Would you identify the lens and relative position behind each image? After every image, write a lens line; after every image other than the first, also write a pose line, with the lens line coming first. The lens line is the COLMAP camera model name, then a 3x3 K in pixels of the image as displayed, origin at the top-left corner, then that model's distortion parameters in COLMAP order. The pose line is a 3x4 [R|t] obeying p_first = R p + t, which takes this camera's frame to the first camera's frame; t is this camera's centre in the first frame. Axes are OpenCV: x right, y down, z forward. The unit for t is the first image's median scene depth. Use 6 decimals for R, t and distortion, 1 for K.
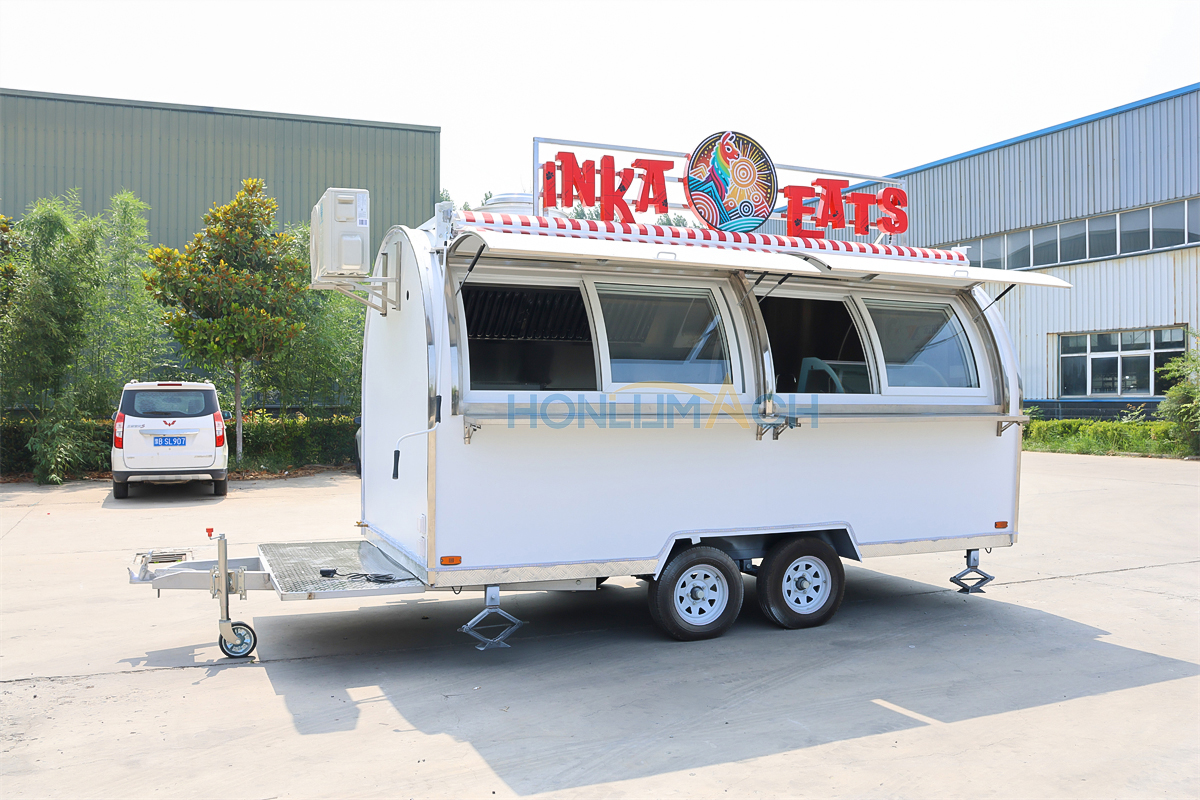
lens RADIAL K [[1015.1, 0, 600.5], [0, 1015.1, 400.0], [0, 0, 1]] dist [-0.144678, 0.109025]
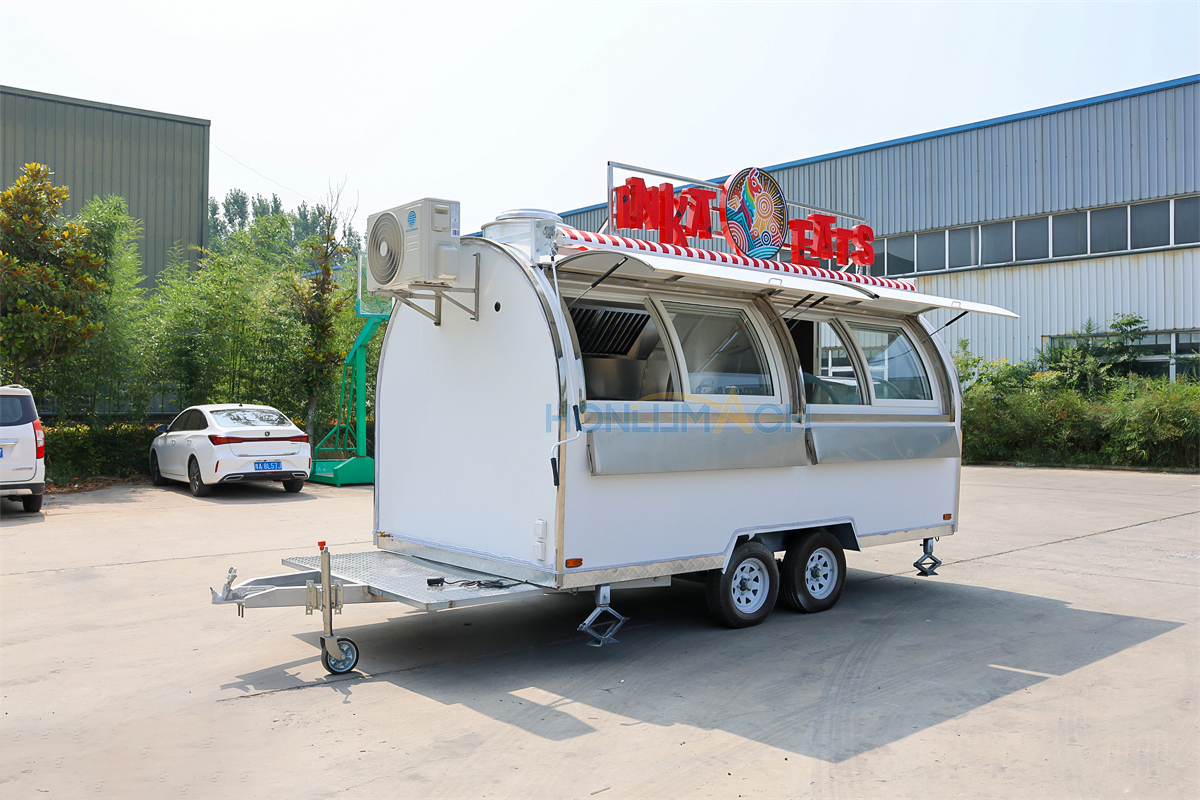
lens RADIAL K [[1015.1, 0, 598.1], [0, 1015.1, 400.6], [0, 0, 1]] dist [-0.144678, 0.109025]
pose [[0.955802, 0.005959, 0.293950, -0.365787], [-0.003715, 0.999960, -0.008191, -0.000556], [-0.293987, 0.006737, 0.955786, -0.008842]]
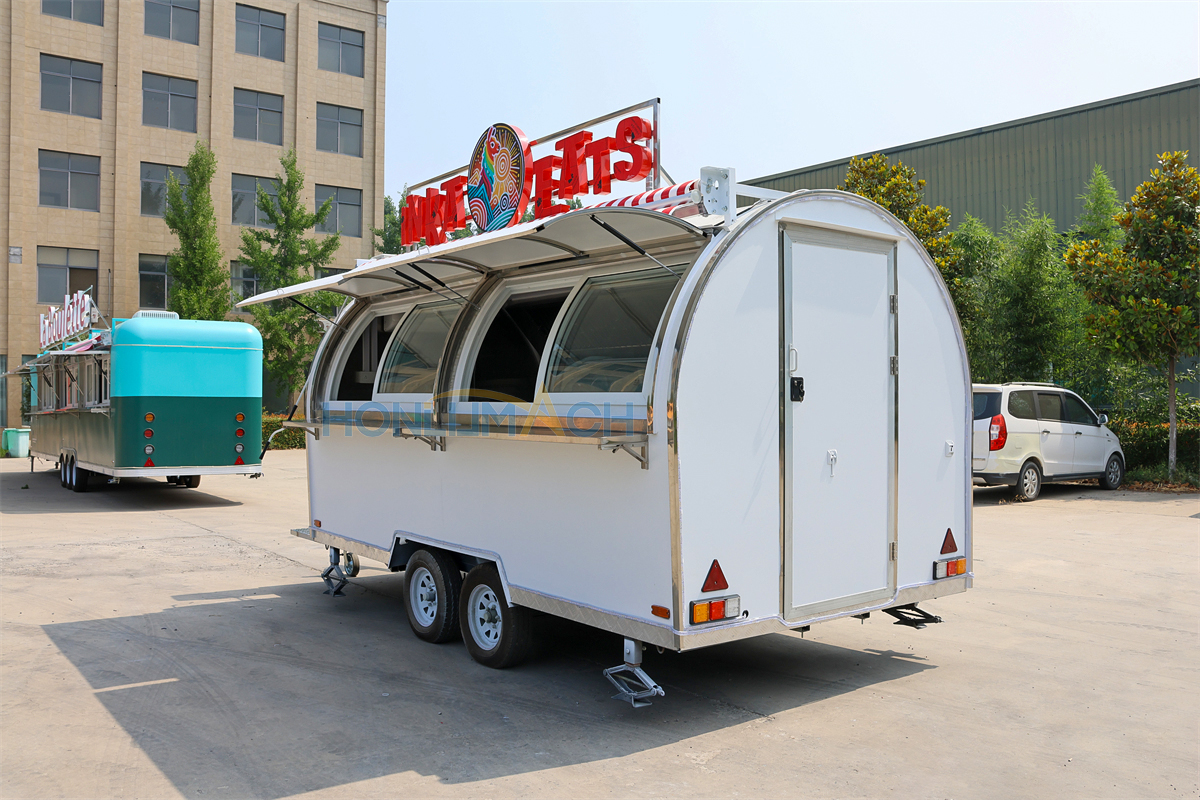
lens RADIAL K [[1015.1, 0, 599.1], [0, 1015.1, 402.0], [0, 0, 1]] dist [-0.144678, 0.109025]
pose [[0.254868, 0.000145, -0.966976, 1.083781], [0.002879, 0.999995, 0.000909, -0.007051], [0.966972, -0.003015, 0.254866, 0.863290]]
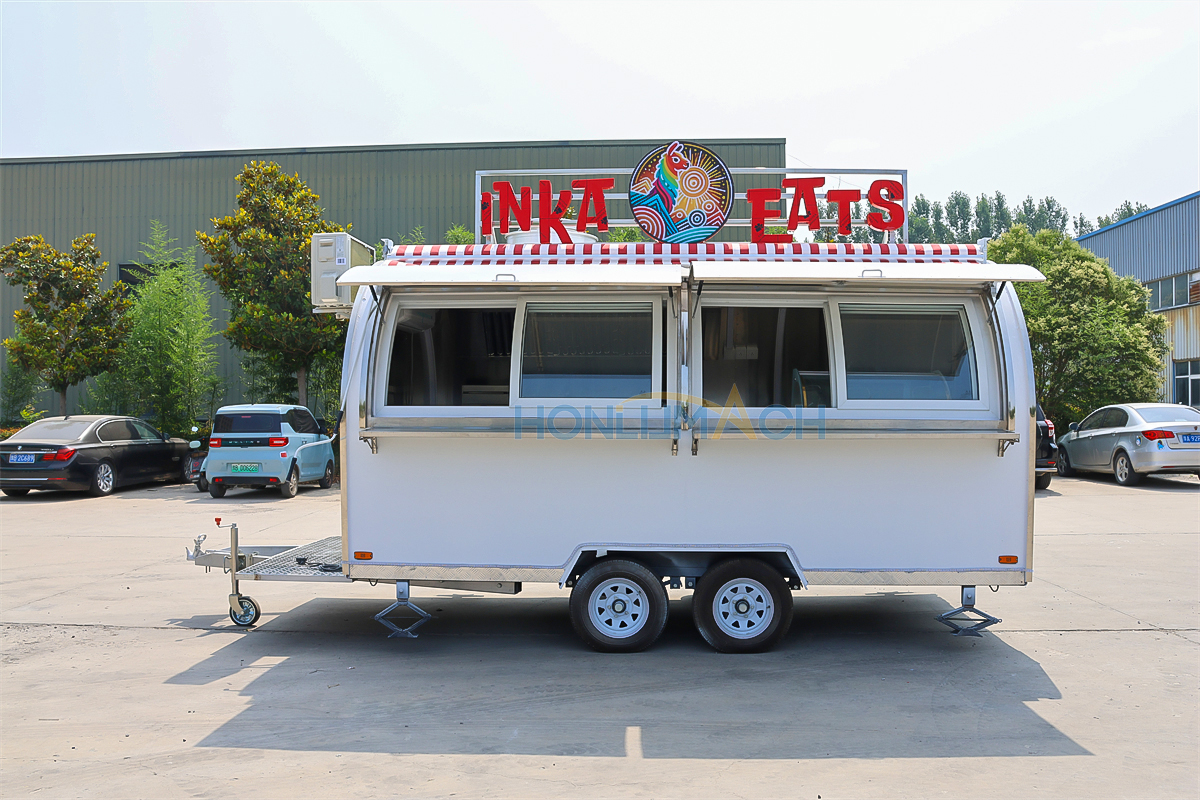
lens RADIAL K [[1015.1, 0, 603.5], [0, 1015.1, 403.9], [0, 0, 1]] dist [-0.144678, 0.109025]
pose [[0.901070, -0.003308, -0.433662, 0.496014], [0.000826, 0.999982, -0.005913, -0.004336], [0.433674, 0.004969, 0.901056, 0.080839]]
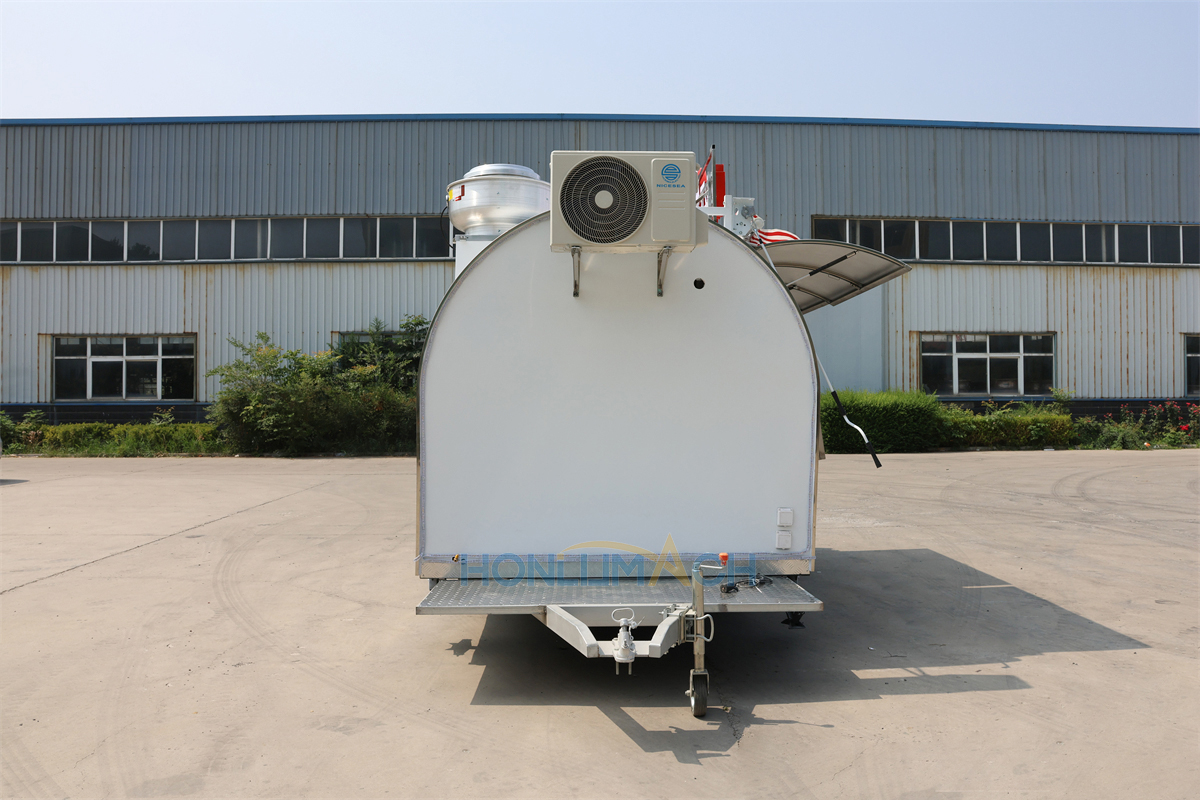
lens RADIAL K [[1015.1, 0, 599.2], [0, 1015.1, 391.5], [0, 0, 1]] dist [-0.144678, 0.109025]
pose [[0.369642, 0.010575, 0.929114, -1.015838], [0.003037, 0.999916, -0.012589, 0.008052], [-0.929169, 0.007475, 0.369579, 0.684133]]
